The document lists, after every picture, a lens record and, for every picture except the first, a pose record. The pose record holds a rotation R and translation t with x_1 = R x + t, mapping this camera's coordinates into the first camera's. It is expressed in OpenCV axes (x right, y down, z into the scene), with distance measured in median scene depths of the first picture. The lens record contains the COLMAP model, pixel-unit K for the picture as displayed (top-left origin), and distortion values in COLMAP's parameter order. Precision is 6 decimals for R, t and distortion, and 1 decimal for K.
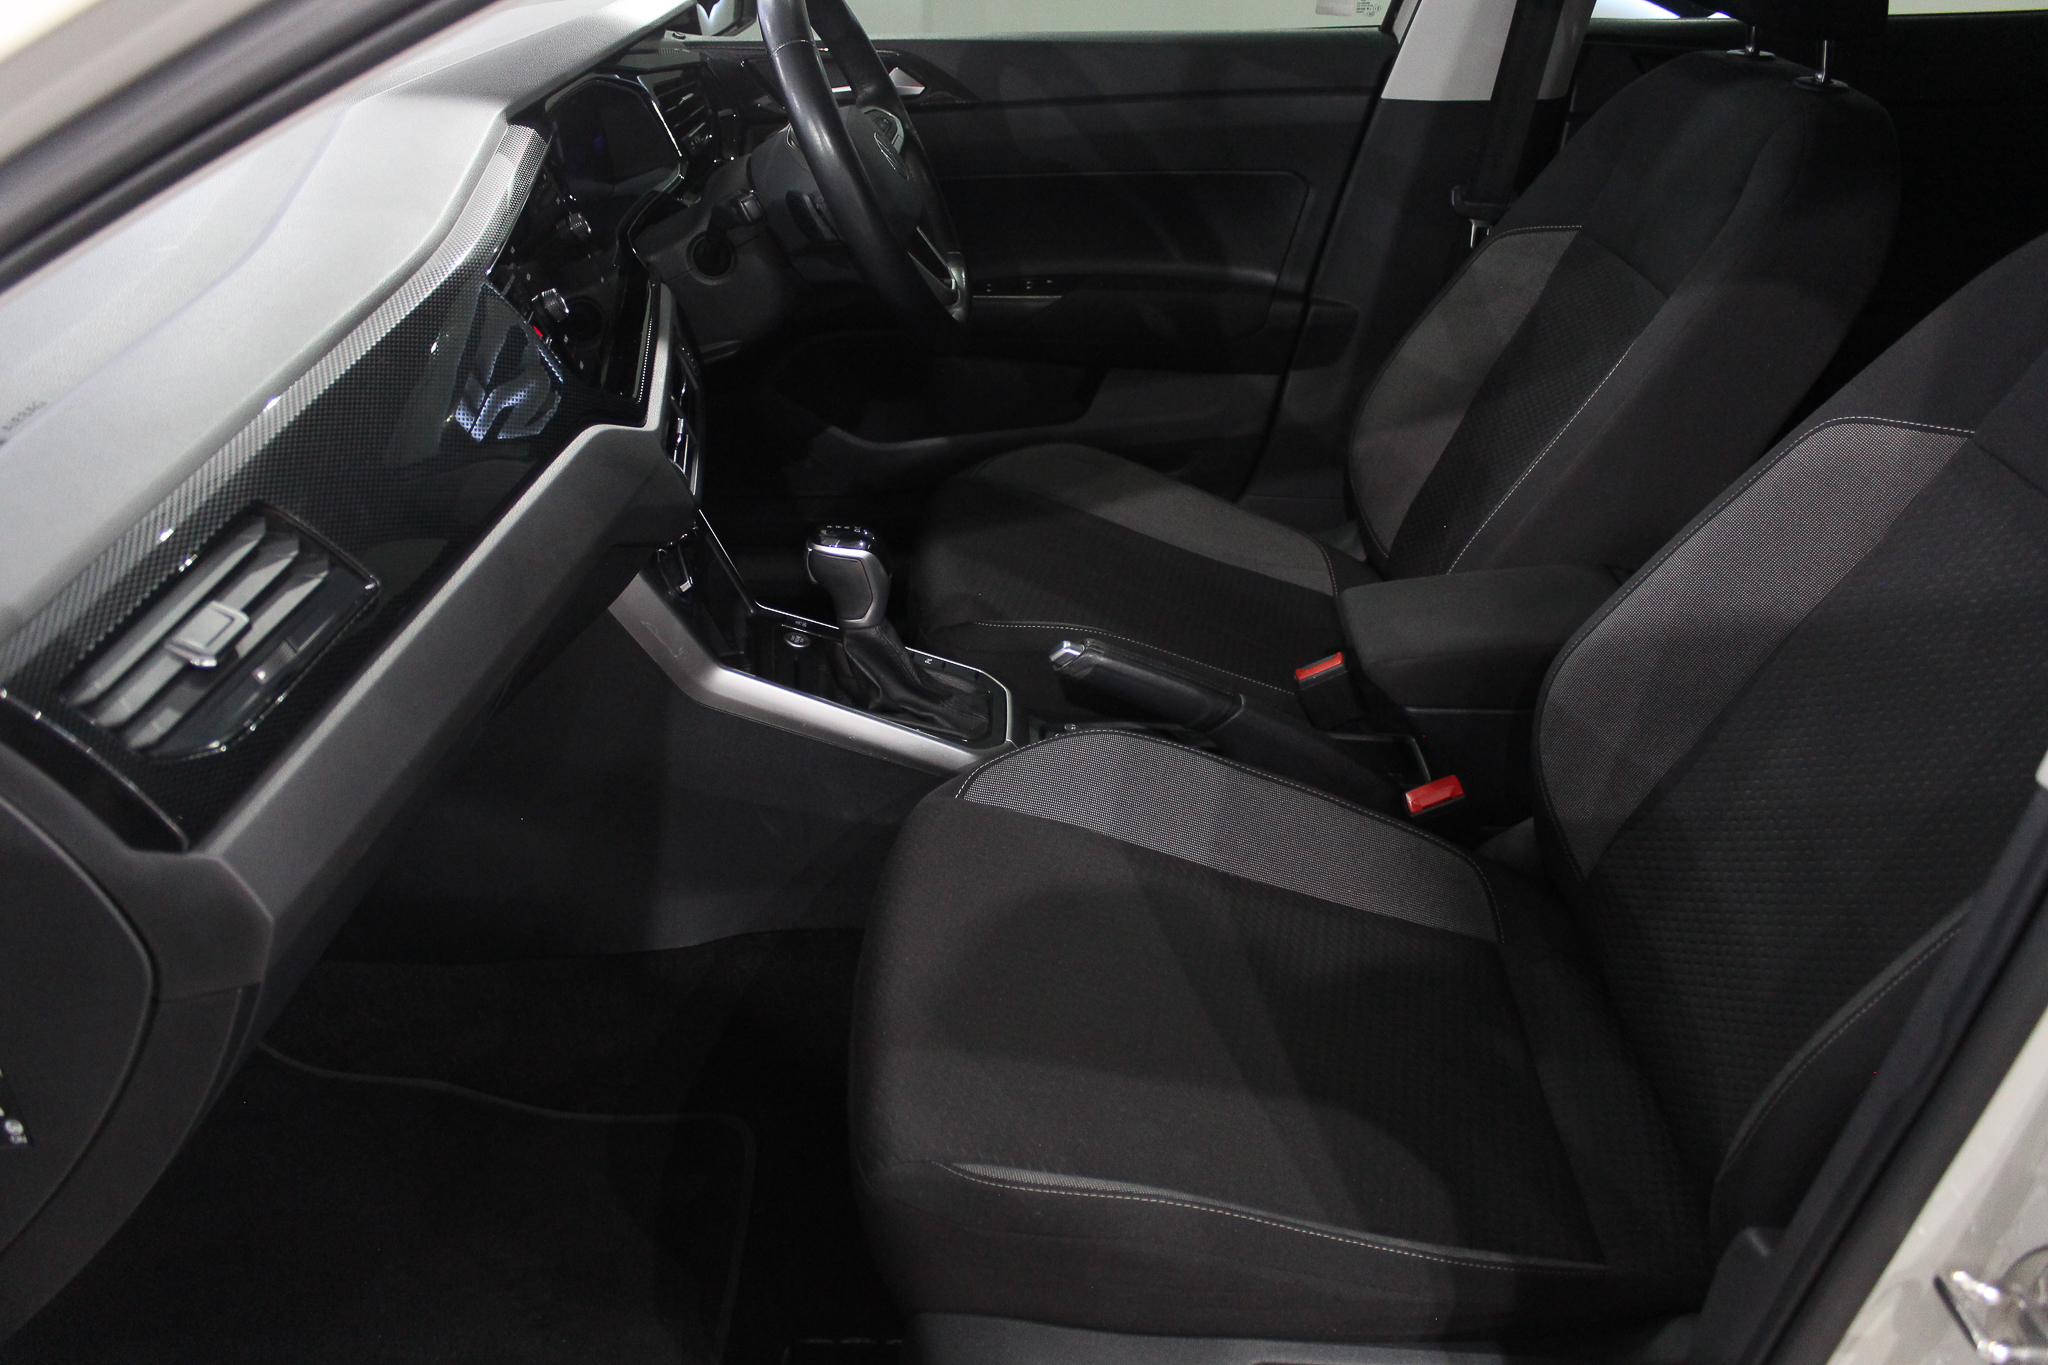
lens RADIAL K [[1657.8, 0, 1024.0], [0, 1657.8, 682.5], [0, 0, 1]] dist [-0.171614, 0.138681]
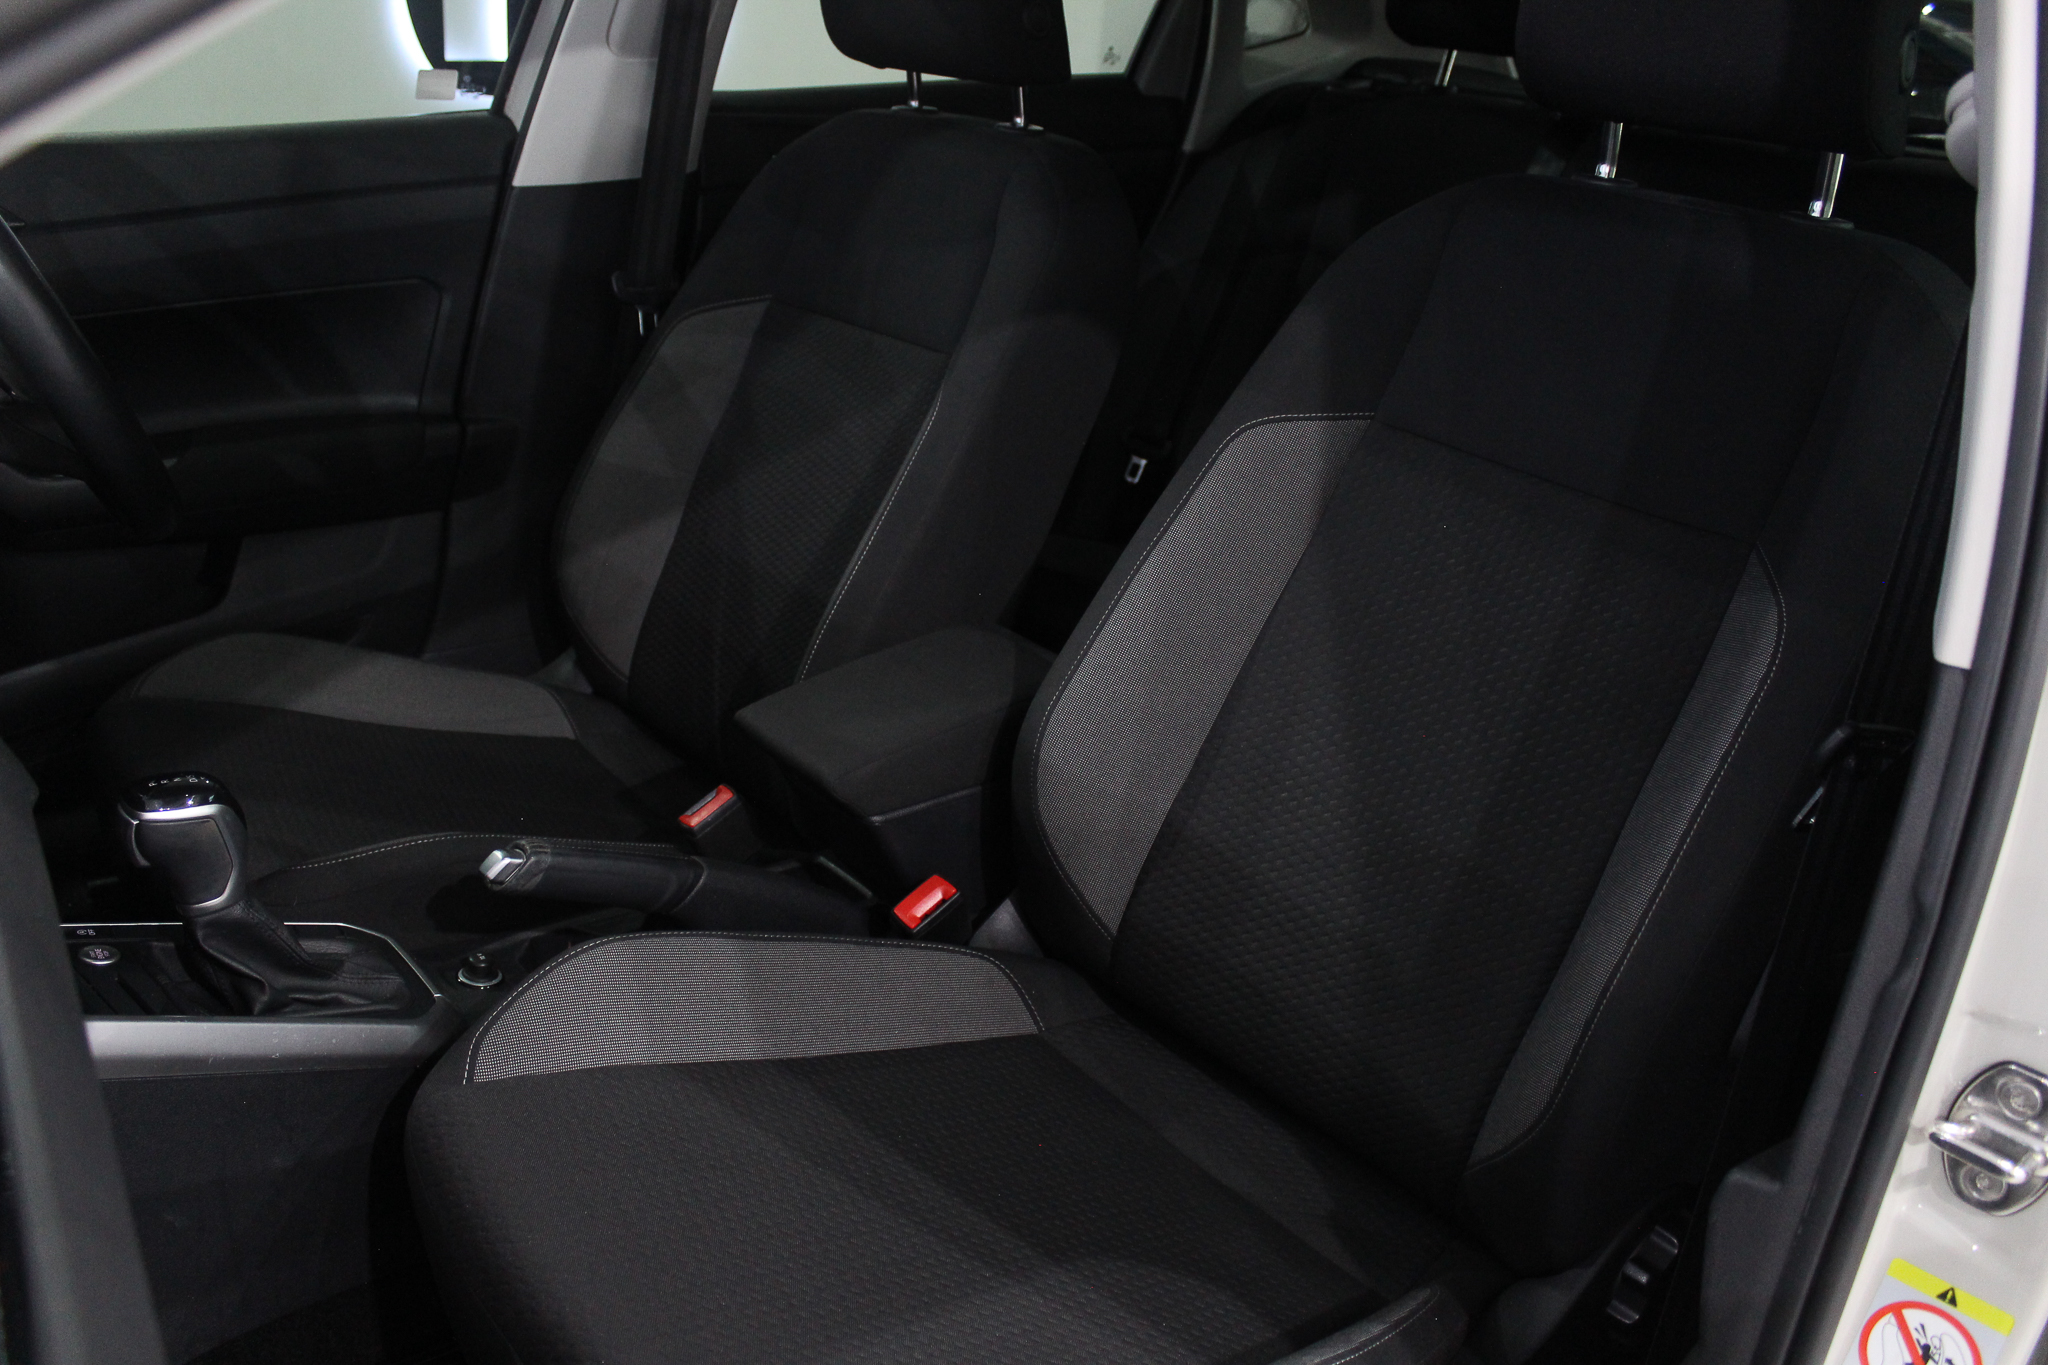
lens RADIAL K [[1657.8, 0, 1024.0], [0, 1657.8, 682.5], [0, 0, 1]] dist [-0.171614, 0.138681]
pose [[0.765650, -0.217886, 0.605232, -0.173300], [0.261322, 0.965105, 0.016856, -0.036646], [-0.587785, 0.145254, 0.795870, 0.163499]]
